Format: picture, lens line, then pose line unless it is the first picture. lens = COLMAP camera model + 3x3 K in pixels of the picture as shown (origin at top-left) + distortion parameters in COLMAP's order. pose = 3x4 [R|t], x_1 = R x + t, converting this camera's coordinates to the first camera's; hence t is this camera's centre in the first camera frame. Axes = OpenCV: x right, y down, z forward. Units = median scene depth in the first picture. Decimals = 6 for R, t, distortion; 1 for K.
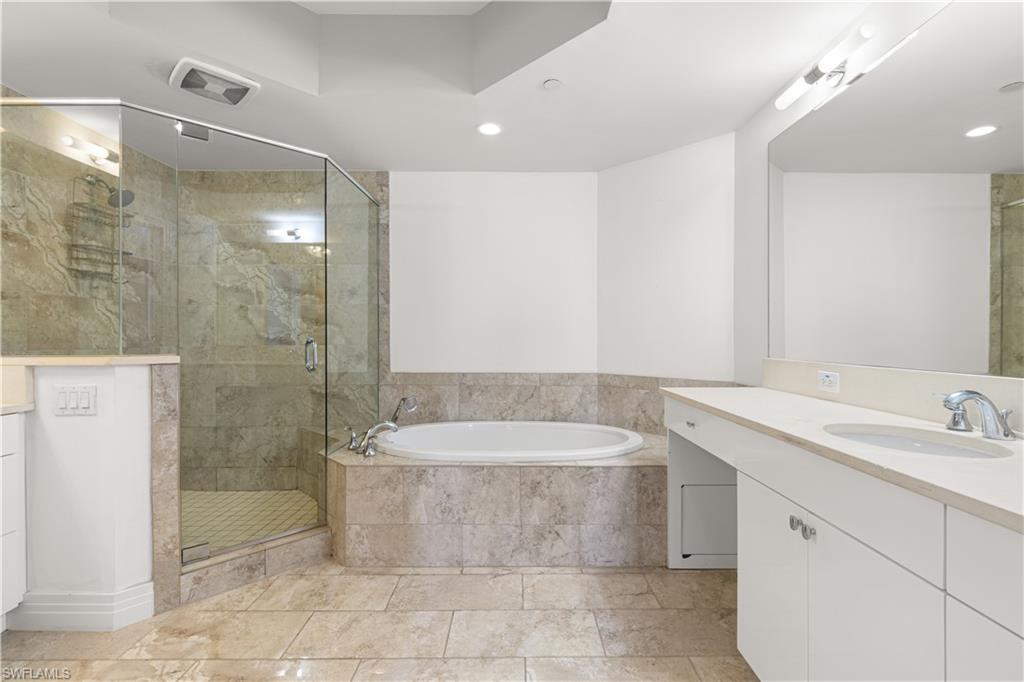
lens RADIAL K [[466.5, 0, 513.8], [0, 466.5, 339.2], [0, 0, 1]] dist [0.008493, -0.001345]
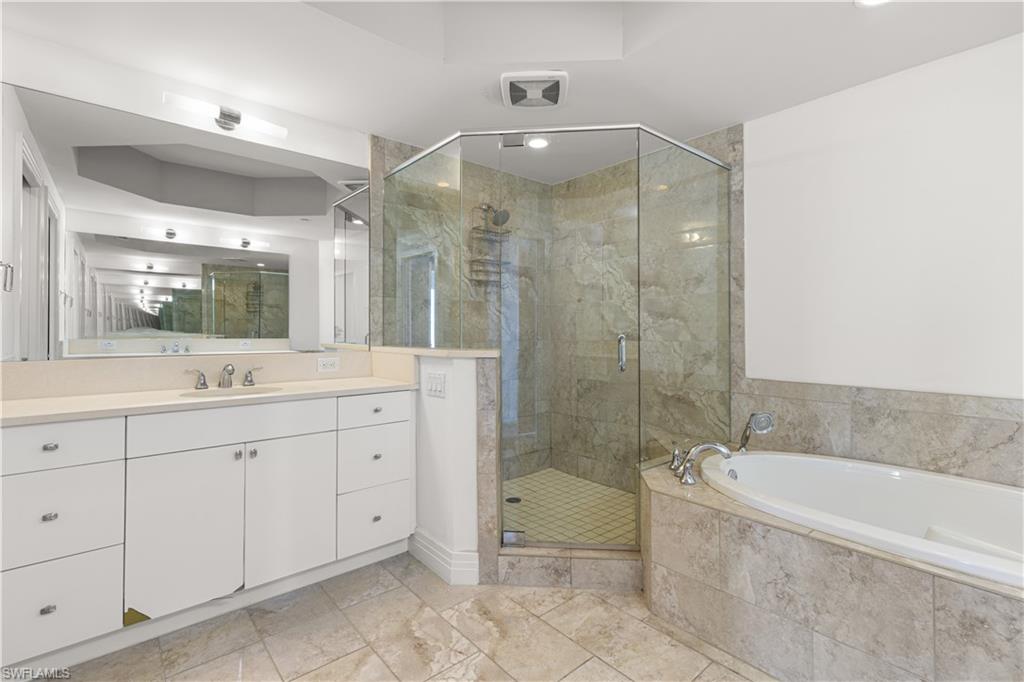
lens RADIAL K [[466.5, 0, 518.1], [0, 466.5, 327.7], [0, 0, 1]] dist [0.008493, -0.001345]
pose [[0.657067, -0.005720, -0.753811, 0.103739], [-0.002229, 0.999952, -0.009531, -0.006260], [0.753829, 0.007943, 0.657022, 0.263234]]
